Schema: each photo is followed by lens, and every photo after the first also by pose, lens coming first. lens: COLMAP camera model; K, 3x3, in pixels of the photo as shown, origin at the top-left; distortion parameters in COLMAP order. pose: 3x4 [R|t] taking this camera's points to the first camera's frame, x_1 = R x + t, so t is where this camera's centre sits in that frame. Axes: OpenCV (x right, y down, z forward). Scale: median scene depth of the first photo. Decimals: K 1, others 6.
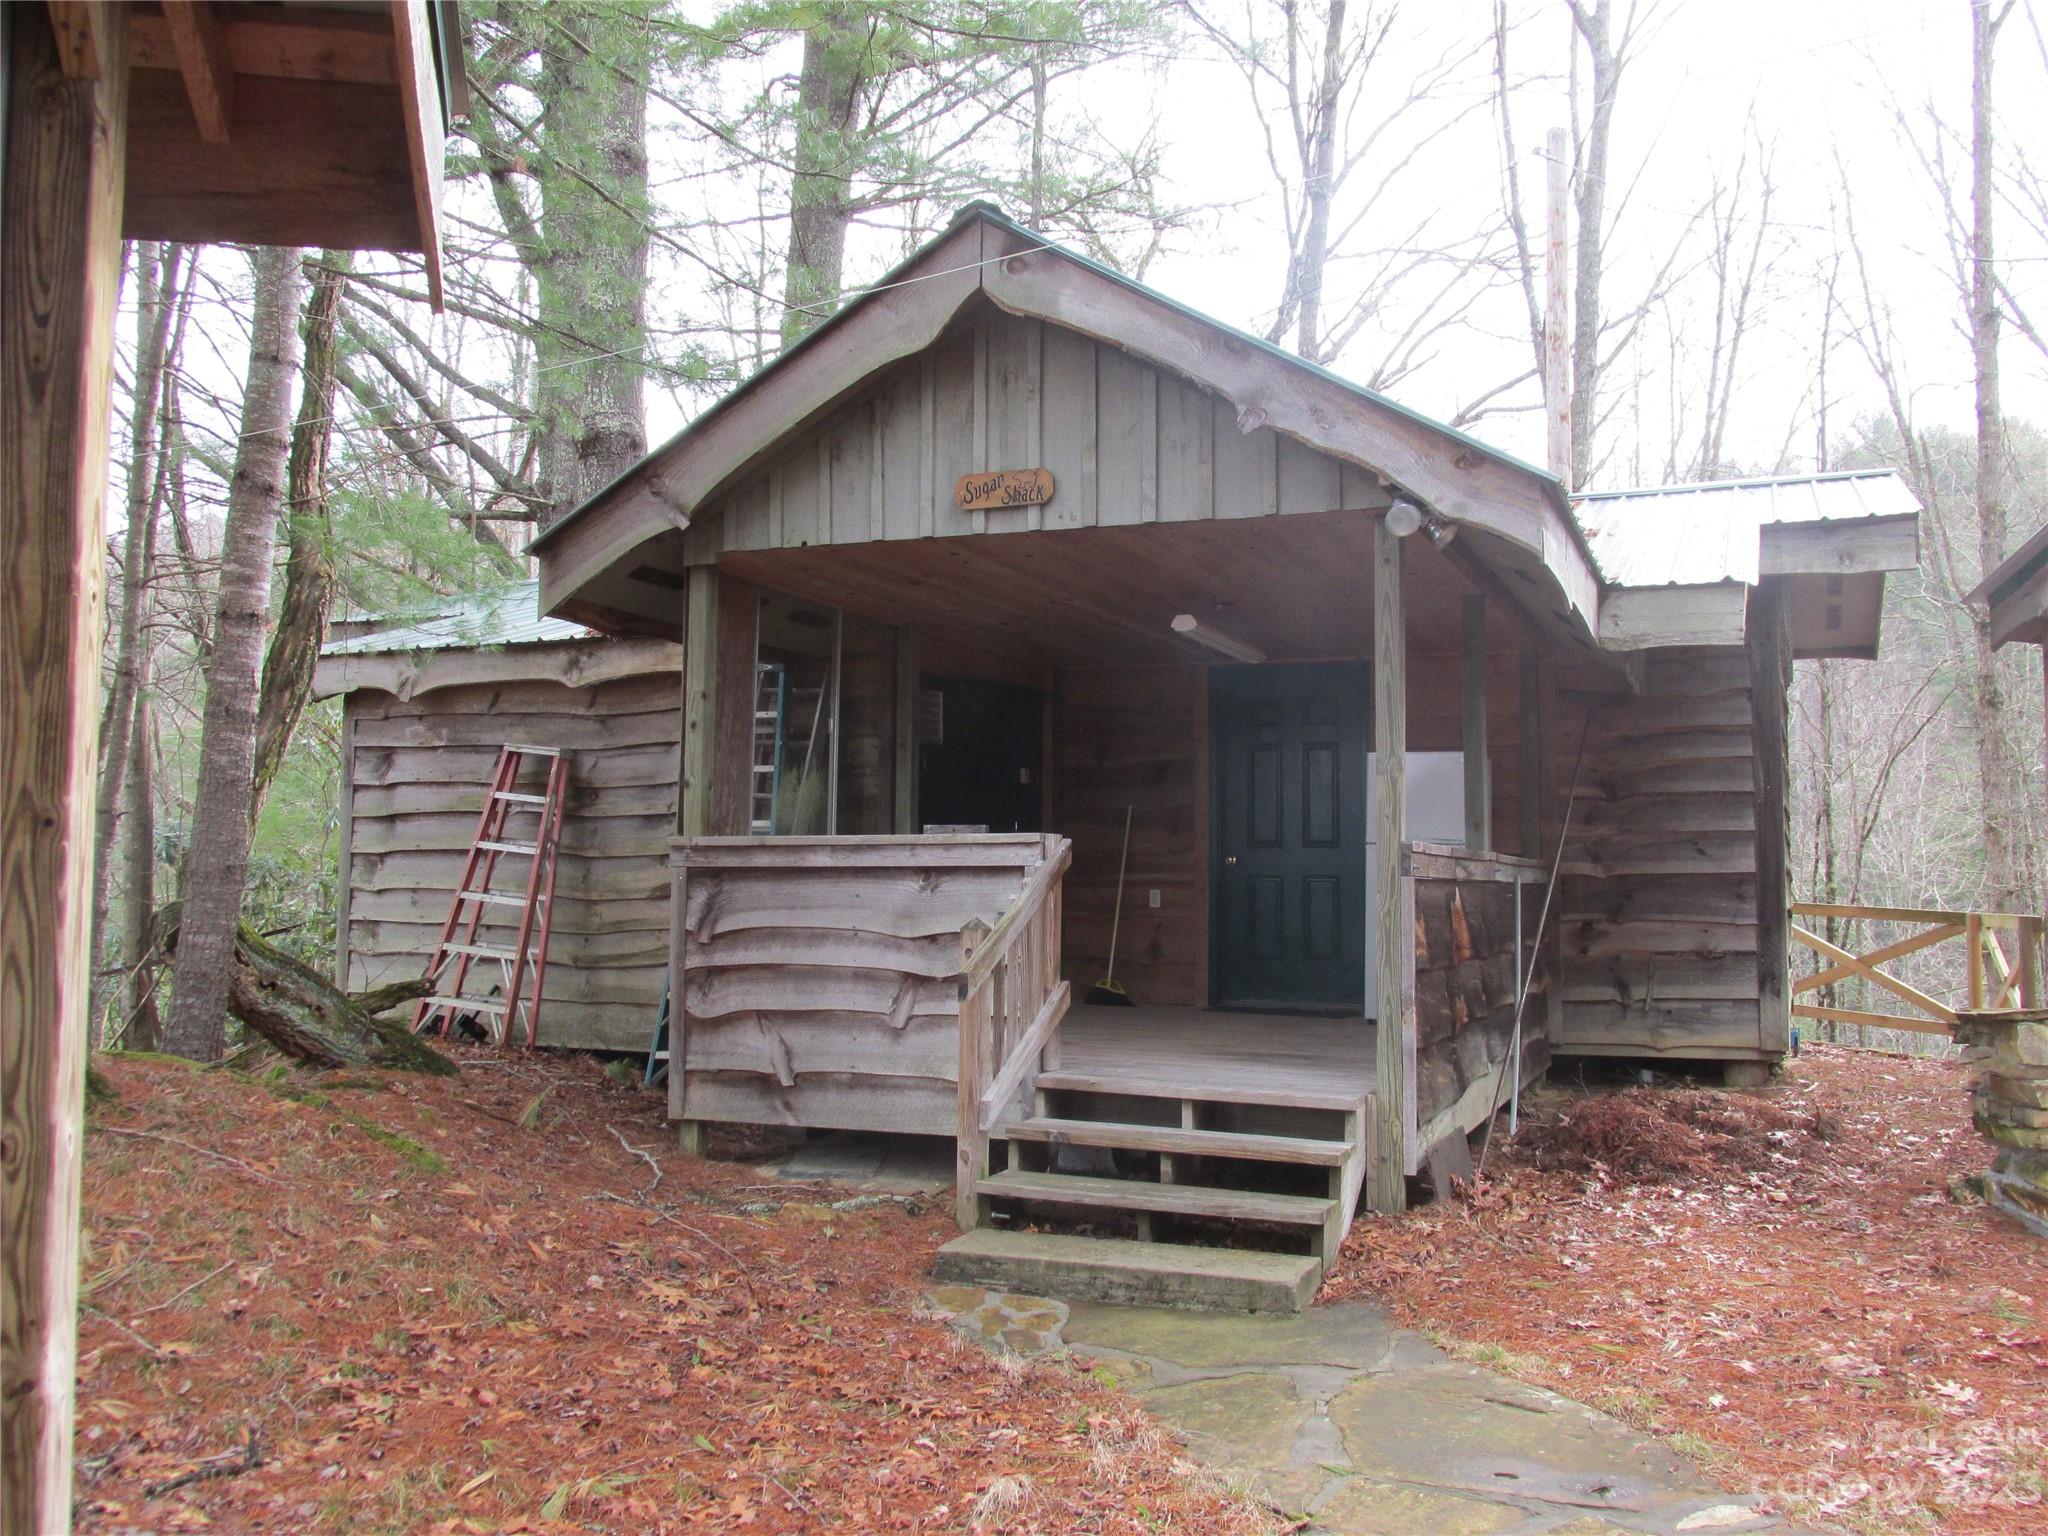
lens RADIAL K [[1687.3, 0, 1024.5], [0, 1687.3, 755.1], [0, 0, 1]] dist [-0.040152, 0.011066]
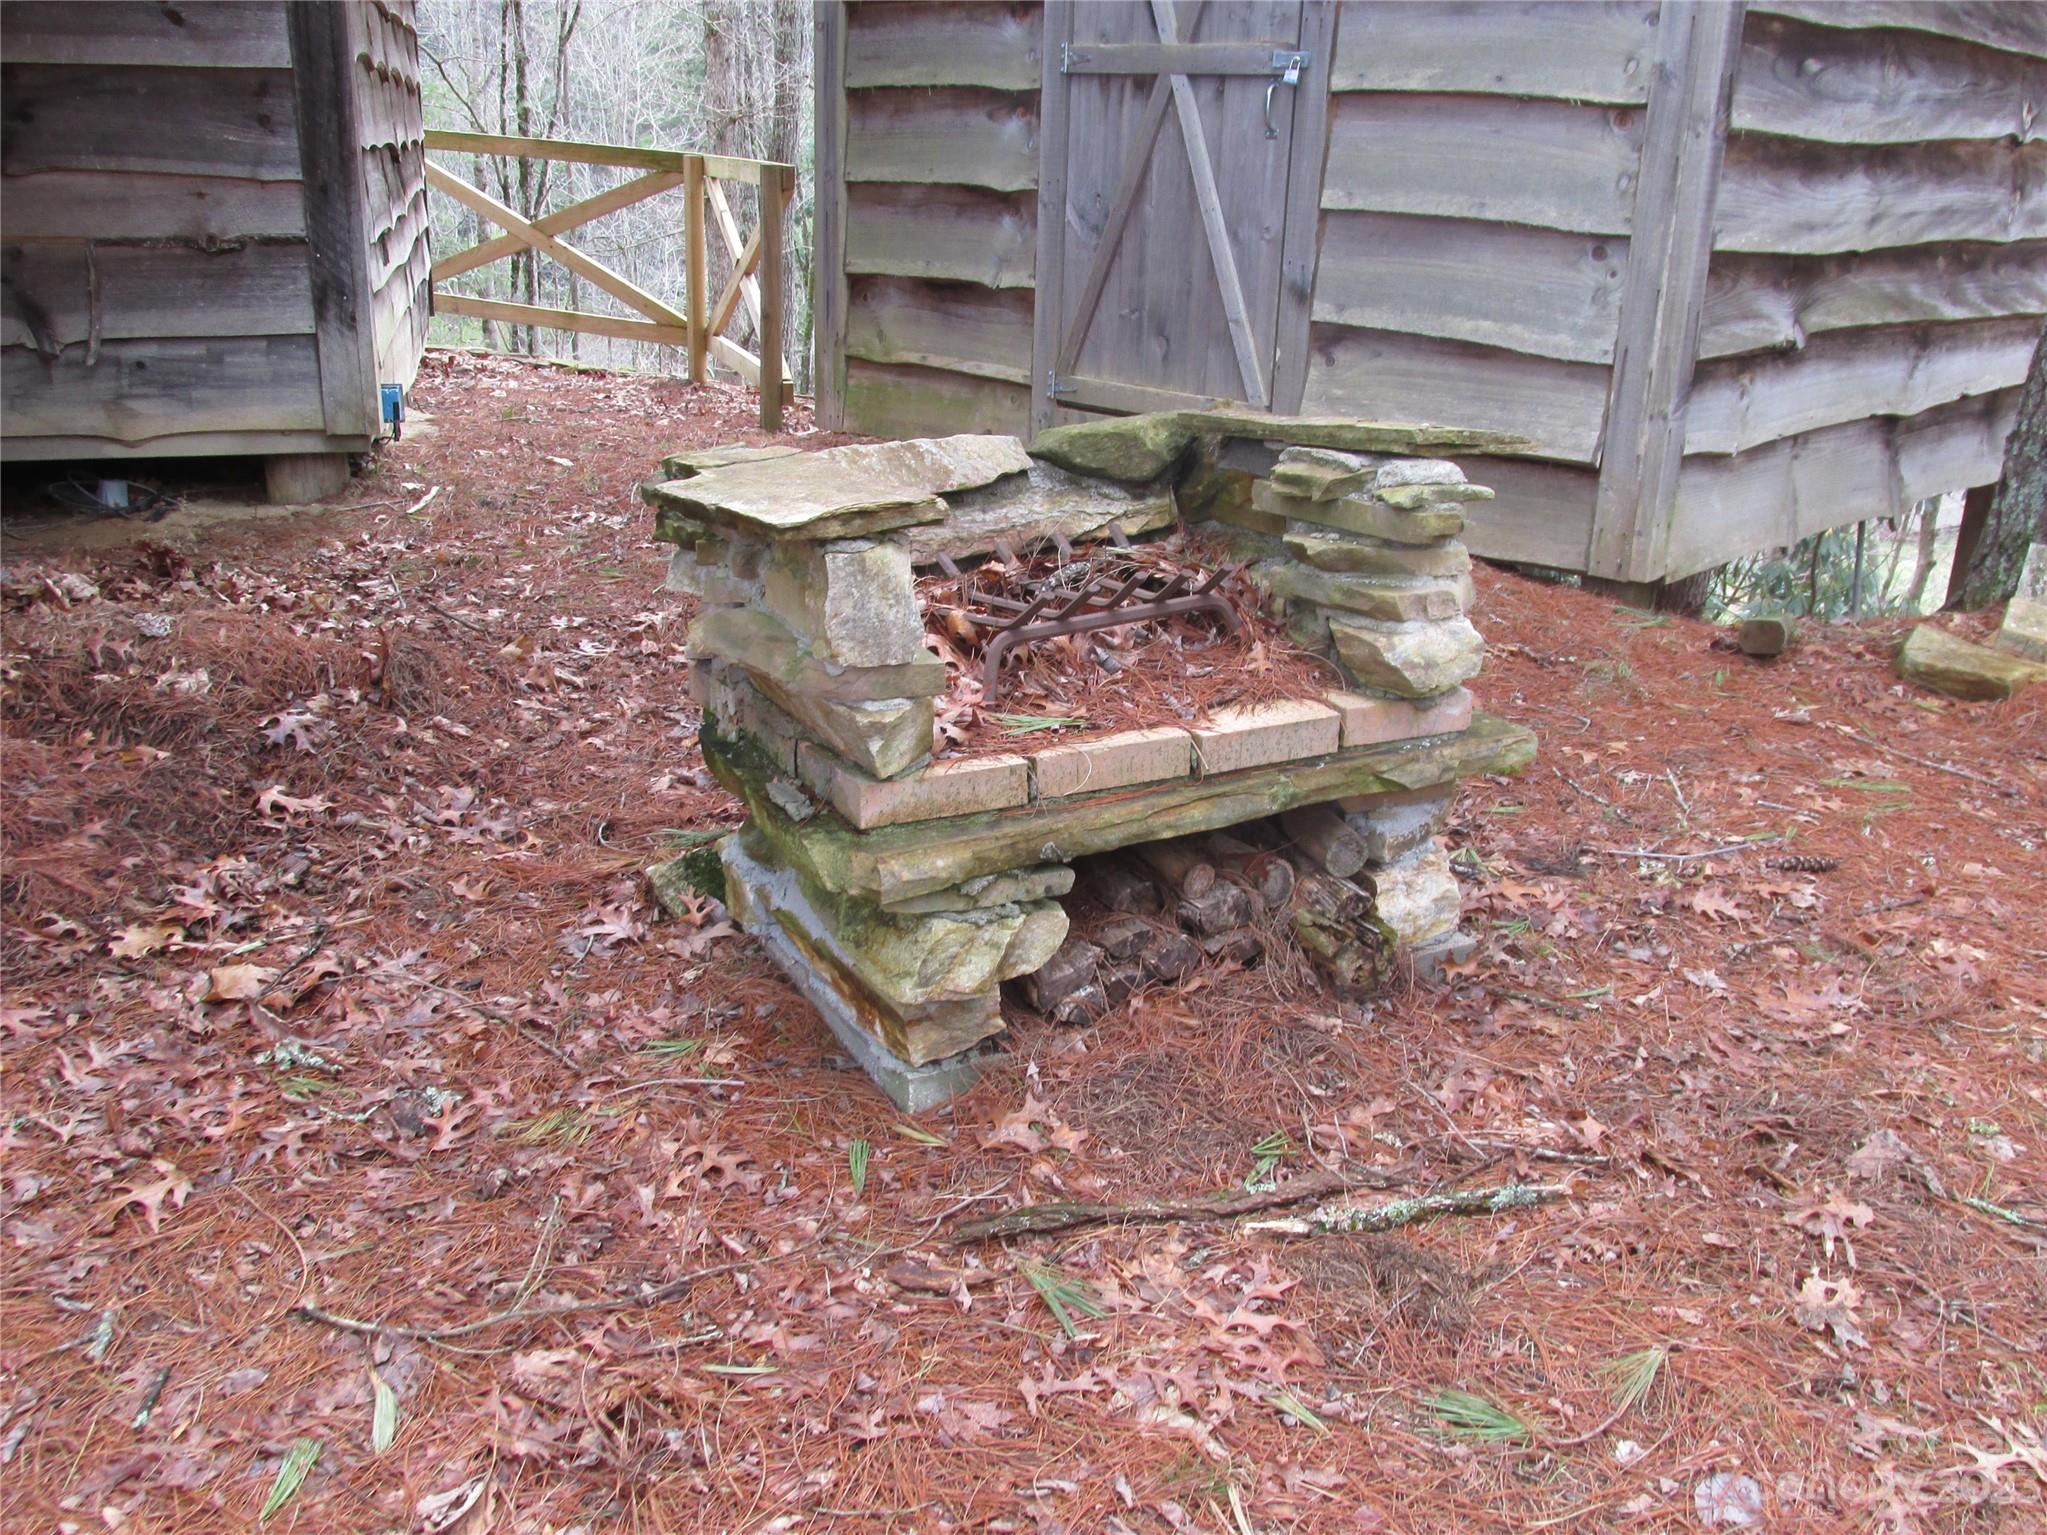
lens RADIAL K [[1686.4, 0, 1024.0], [0, 1686.4, 754.6], [0, 0, 1]] dist [-0.040152, 0.011066]
pose [[0.763805, -0.206011, 0.611688, 0.263502], [-0.081385, 0.909393, 0.407899, 0.036891], [-0.640296, -0.361337, 0.677832, 0.467236]]
